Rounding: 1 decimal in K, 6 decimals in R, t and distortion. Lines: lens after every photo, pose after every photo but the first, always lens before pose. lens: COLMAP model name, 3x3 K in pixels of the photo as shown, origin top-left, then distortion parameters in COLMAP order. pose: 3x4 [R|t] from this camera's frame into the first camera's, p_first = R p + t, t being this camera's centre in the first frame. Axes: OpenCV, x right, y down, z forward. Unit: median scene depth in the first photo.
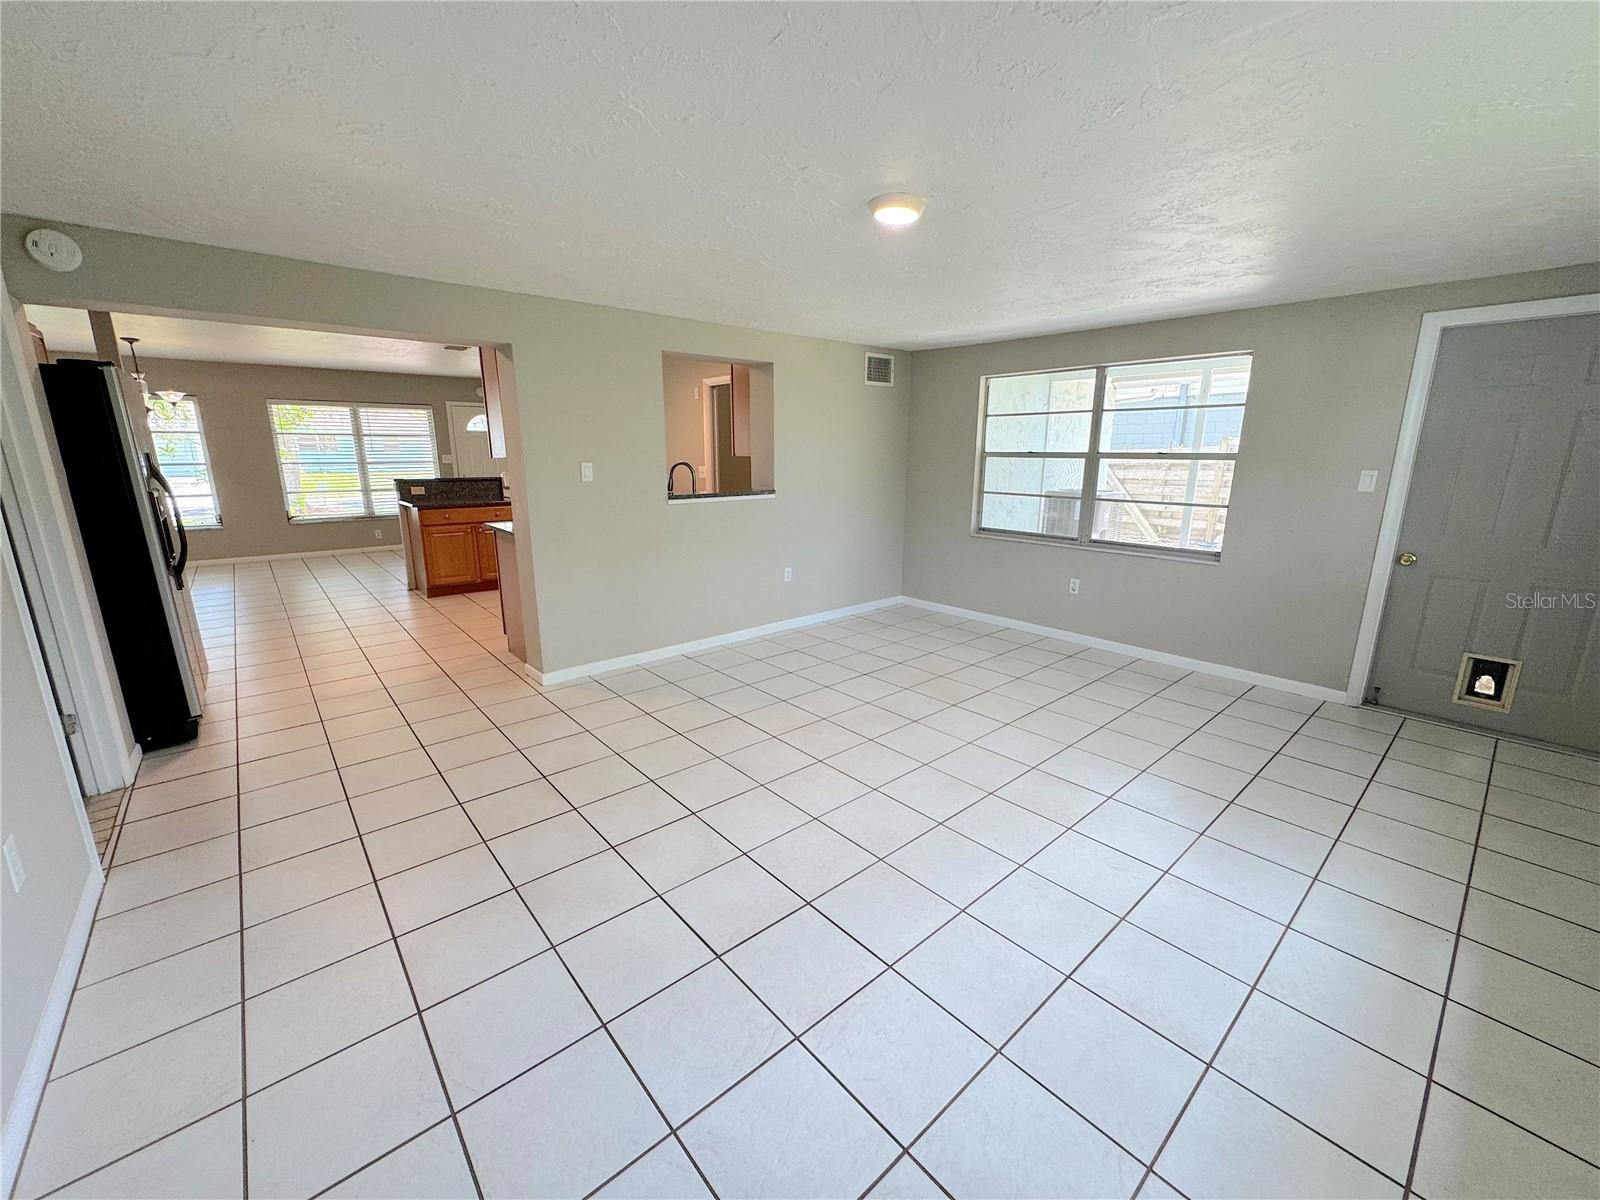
lens RADIAL K [[641.2, 0, 803.1], [0, 641.2, 599.6], [0, 0, 1]] dist [0.000778, -0.000267]
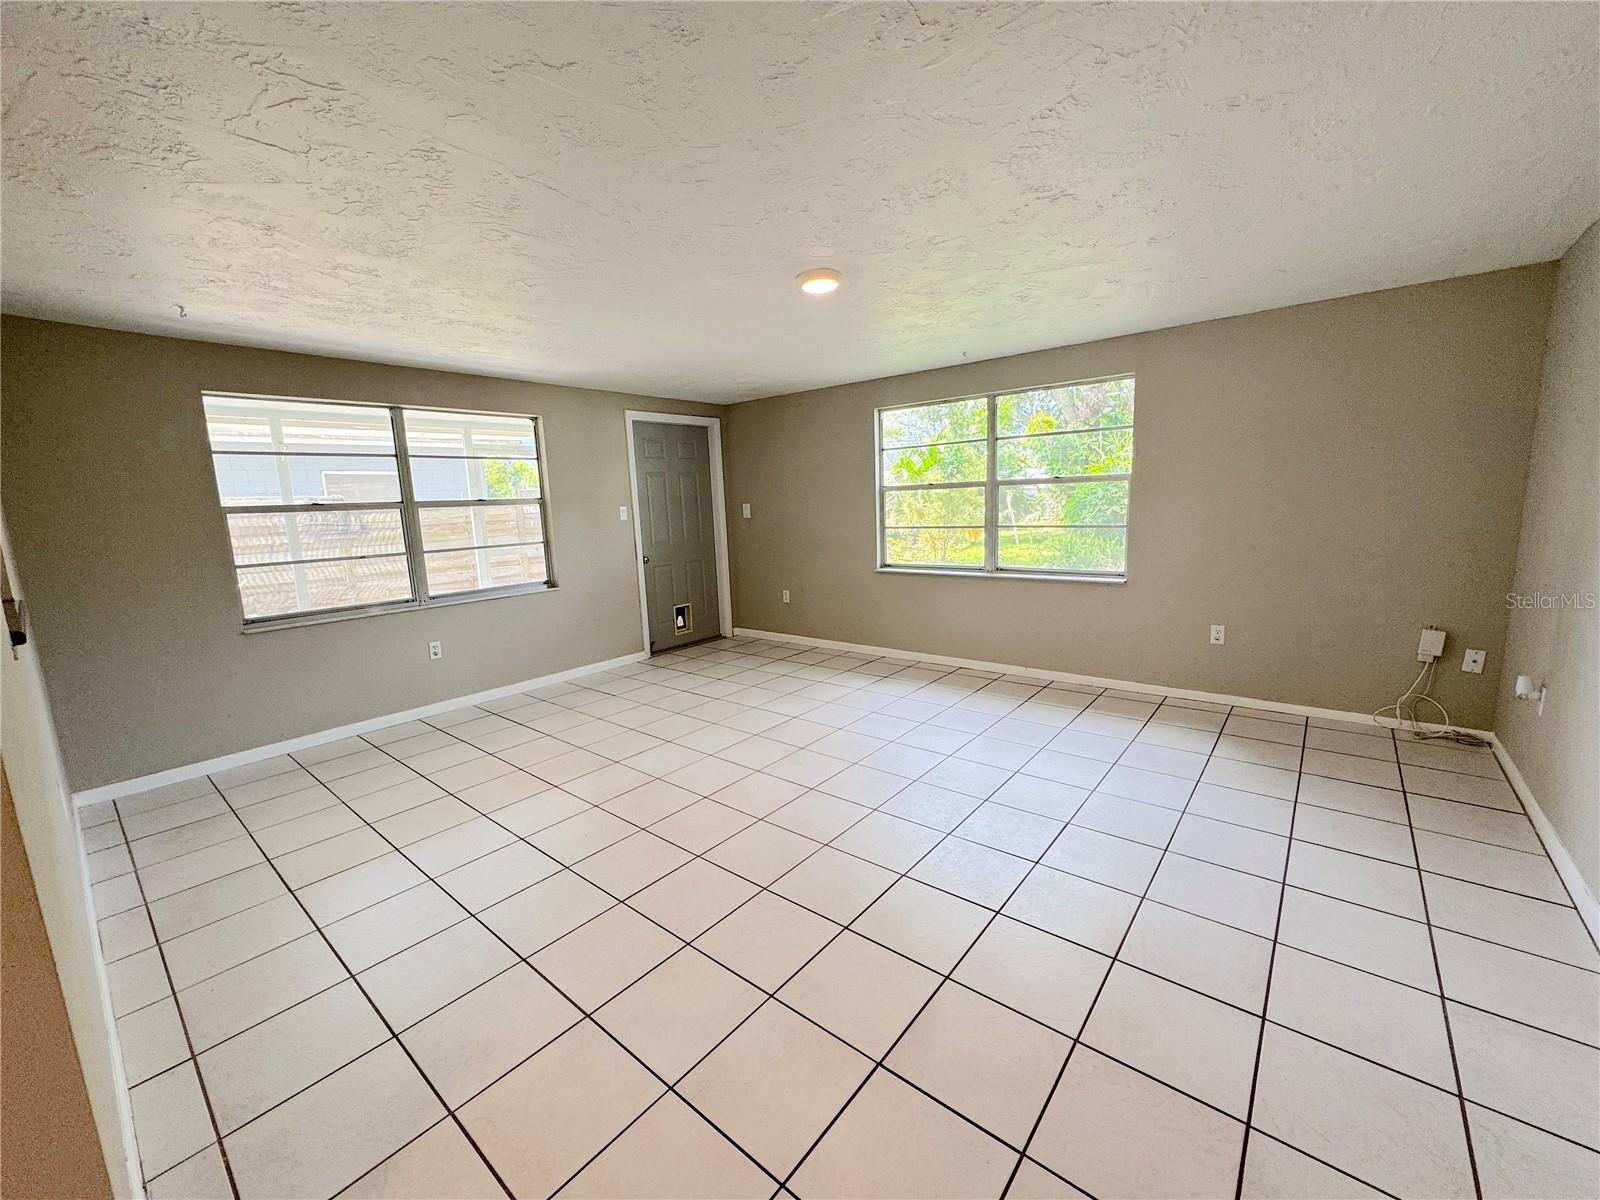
lens RADIAL K [[641.2, 0, 793.6], [0, 641.2, 605.1], [0, 0, 1]] dist [0.000778, -0.000267]
pose [[-0.156008, -0.154388, 0.975616, -0.587745], [0.264274, 0.945177, 0.191831, -0.137777], [-0.951746, 0.287757, -0.106654, 0.704520]]
